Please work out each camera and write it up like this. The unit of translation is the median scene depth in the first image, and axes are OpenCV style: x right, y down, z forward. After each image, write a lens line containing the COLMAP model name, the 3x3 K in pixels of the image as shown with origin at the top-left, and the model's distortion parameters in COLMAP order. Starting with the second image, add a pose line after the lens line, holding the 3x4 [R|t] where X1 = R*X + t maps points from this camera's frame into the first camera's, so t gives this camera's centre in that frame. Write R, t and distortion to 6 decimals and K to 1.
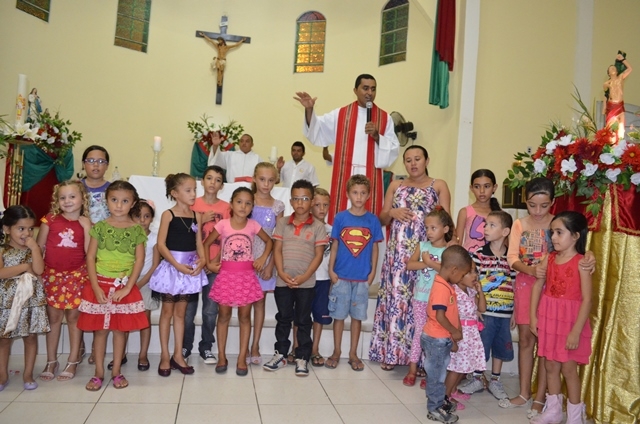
lens RADIAL K [[505.7, 0, 323.5], [0, 505.7, 209.8], [0, 0, 1]] dist [-0.085285, 0.008949]
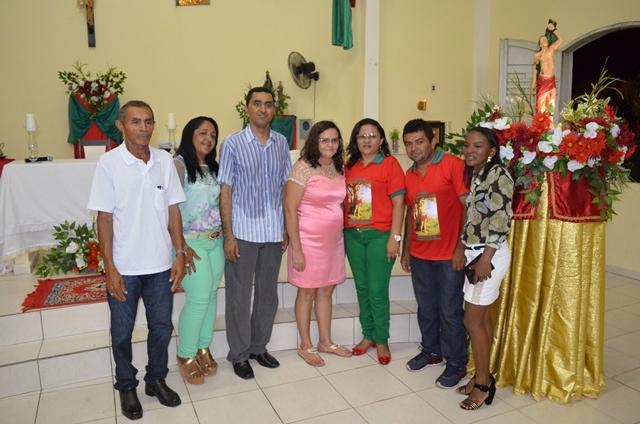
lens RADIAL K [[505.7, 0, 327.9], [0, 505.7, 213.3], [0, 0, 1]] dist [-0.085285, 0.008949]
pose [[0.972511, -0.103330, 0.208675, -0.024797], [0.064793, 0.980840, 0.183724, -0.075625], [-0.223661, -0.165153, 0.960573, 0.053826]]
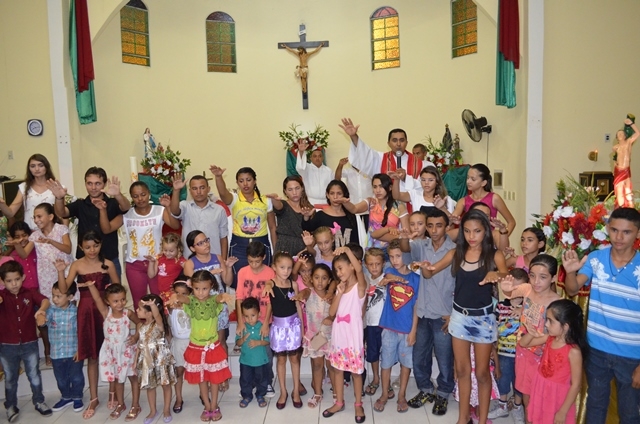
lens RADIAL K [[505.7, 0, 319.6], [0, 505.7, 216.8], [0, 0, 1]] dist [-0.085285, 0.008949]
pose [[0.966566, -0.063726, -0.248372, 0.099978], [0.095576, 0.988361, 0.118354, -0.140781], [0.237939, -0.138135, 0.961407, -0.094248]]
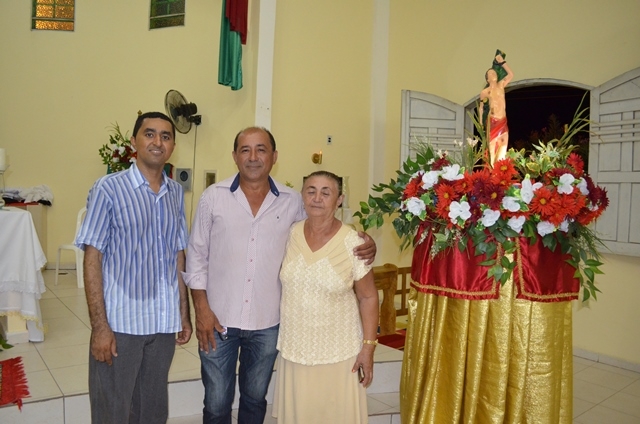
lens RADIAL K [[505.7, 0, 333.2], [0, 505.7, 213.5], [0, 0, 1]] dist [-0.085285, 0.008949]
pose [[0.890433, -0.059752, 0.451175, -0.001182], [0.024662, 0.996222, 0.083263, -0.065460], [-0.454446, -0.063013, 0.888543, 0.186562]]
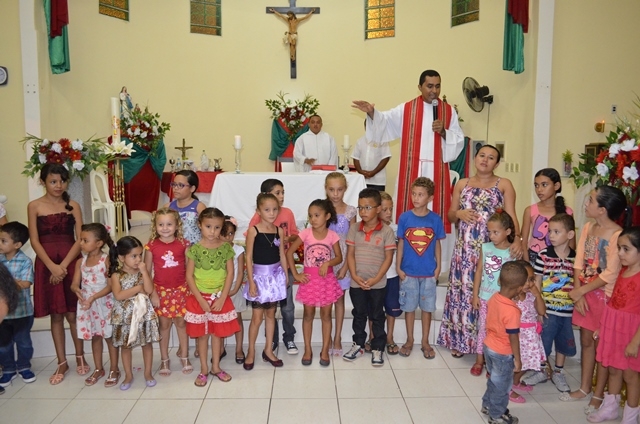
lens RADIAL K [[505.7, 0, 320.2], [0, 505.7, 212.8], [0, 0, 1]] dist [-0.085285, 0.008949]
pose [[0.982633, -0.043482, -0.180395, 0.023318], [0.065201, 0.991075, 0.116271, -0.071735], [0.173729, -0.126013, 0.976698, -0.035924]]
